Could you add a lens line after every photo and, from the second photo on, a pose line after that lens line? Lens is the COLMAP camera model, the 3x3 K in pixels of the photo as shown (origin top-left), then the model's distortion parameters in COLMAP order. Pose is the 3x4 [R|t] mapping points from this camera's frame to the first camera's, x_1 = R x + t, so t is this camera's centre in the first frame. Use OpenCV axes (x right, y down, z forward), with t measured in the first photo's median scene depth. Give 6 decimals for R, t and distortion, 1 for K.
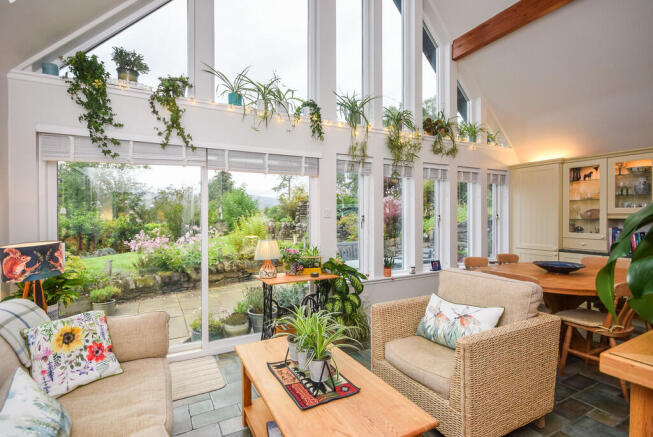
lens RADIAL K [[312.8, 0, 326.5], [0, 312.8, 218.5], [0, 0, 1]] dist [-0.000868, -0.000128]
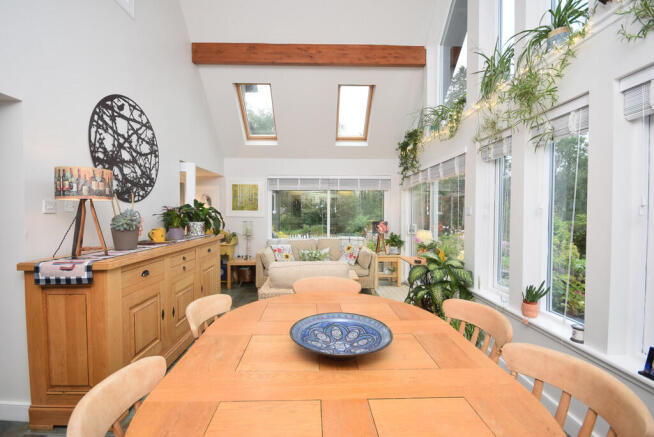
lens RADIAL K [[284.3, 0, 327.0], [0, 284.3, 218.5], [0, 0, 1]] dist [-0.001219, -0.000045]
pose [[-0.444320, 0.038941, -0.895022, 1.092552], [0.013273, 0.999231, 0.036885, -0.035876], [0.895770, 0.004509, -0.444495, 1.144127]]
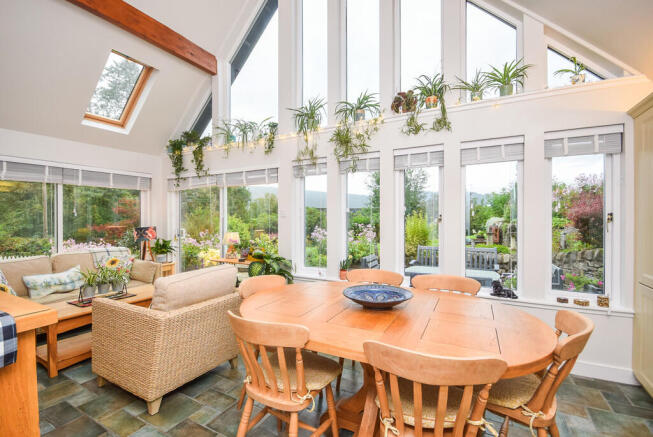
lens RADIAL K [[291.3, 0, 319.1], [0, 291.3, 218.2], [0, 0, 1]] dist [0.001540, 0.000018]
pose [[0.539731, 0.020163, -0.841596, 1.160345], [-0.000106, 0.999715, 0.023883, -0.029352], [0.841838, -0.012802, 0.539579, 0.598452]]
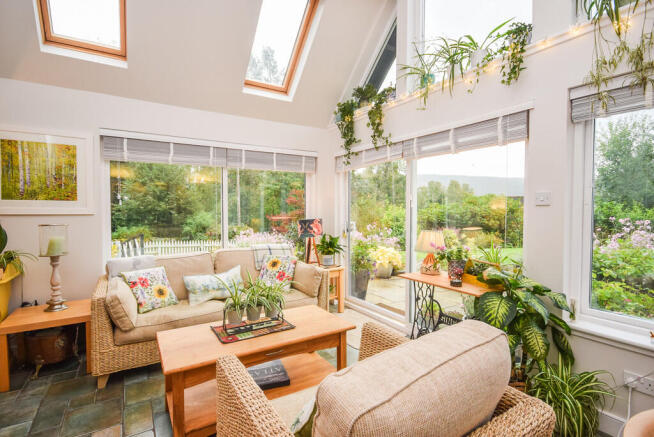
lens RADIAL K [[311.2, 0, 327.0], [0, 311.2, 218.5], [0, 0, 1]] dist [-0.003088, -0.000293]
pose [[0.075335, 0.050759, -0.995866, 0.659574], [0.007761, 0.998643, 0.051487, -0.014767], [0.997128, -0.011608, 0.074839, 0.629046]]
